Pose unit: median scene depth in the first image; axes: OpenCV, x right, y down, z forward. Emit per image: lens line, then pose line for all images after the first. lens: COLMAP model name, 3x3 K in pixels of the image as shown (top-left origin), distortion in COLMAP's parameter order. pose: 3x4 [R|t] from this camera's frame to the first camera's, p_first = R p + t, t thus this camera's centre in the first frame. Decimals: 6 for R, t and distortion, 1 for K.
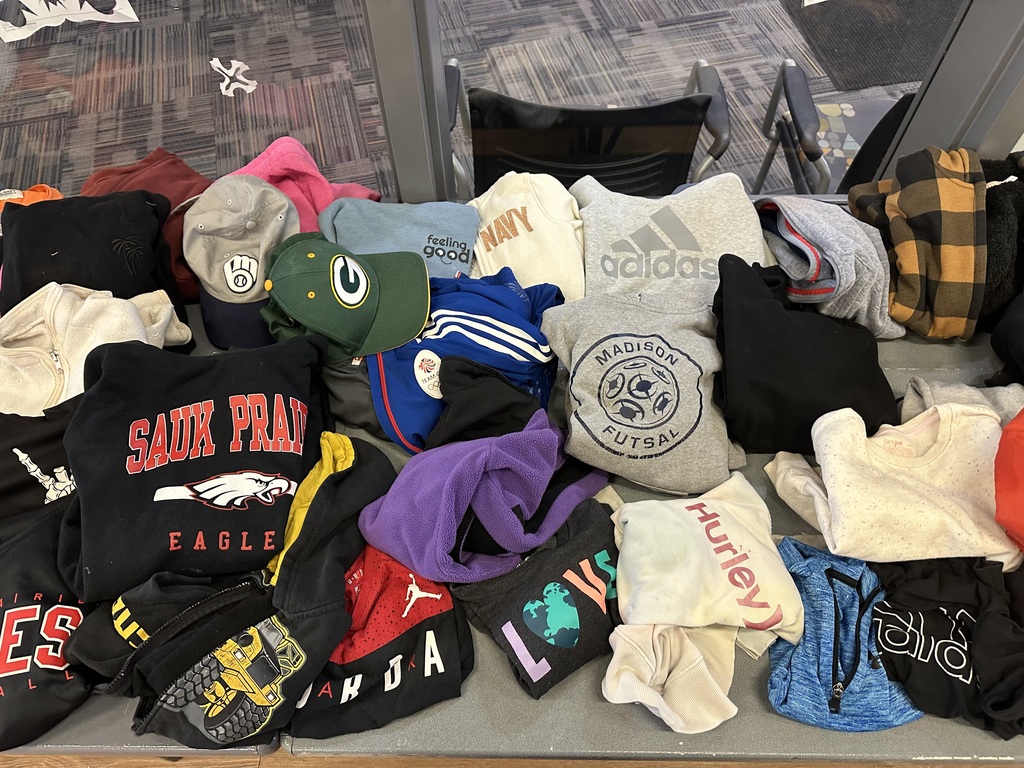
lens RADIAL K [[753.4, 0, 514.8], [0, 753.4, 391.7], [0, 0, 1]] dist [0.080342, -0.108999]
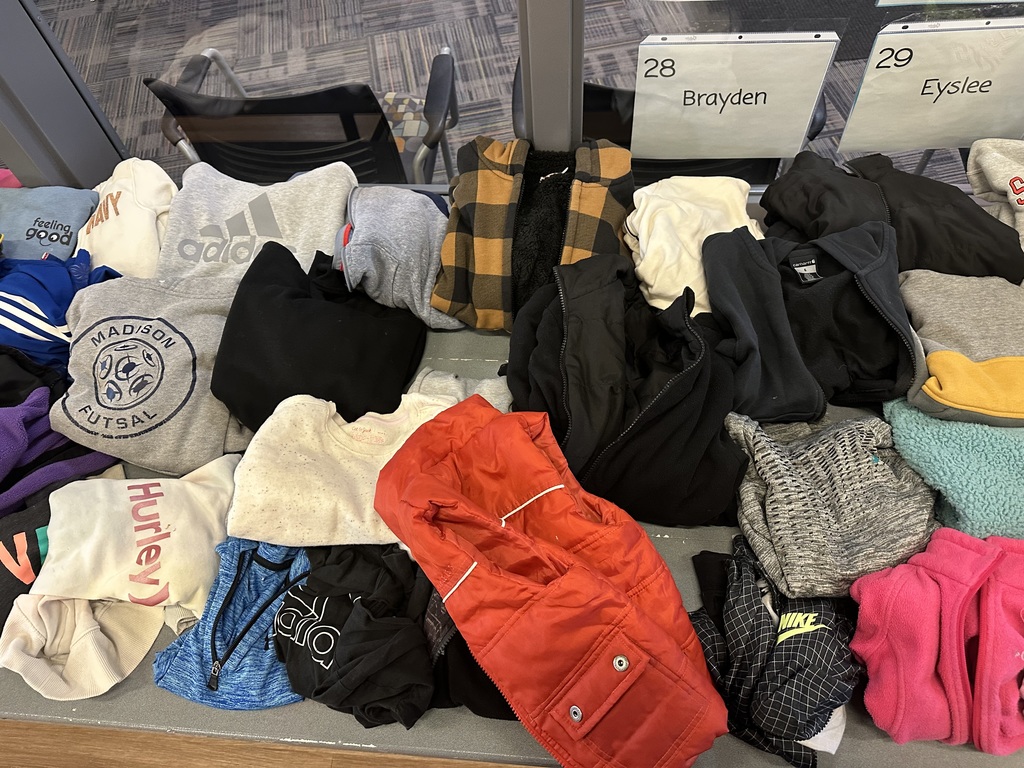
lens RADIAL K [[747.4, 0, 512.0], [0, 747.4, 384.0], [0, 0, 1]] dist [0.054049, -0.053524]
pose [[0.995814, 0.028293, -0.086910, 0.646028], [-0.027212, 0.999537, 0.013596, -0.011303], [0.087254, -0.011174, 0.996123, 0.020062]]
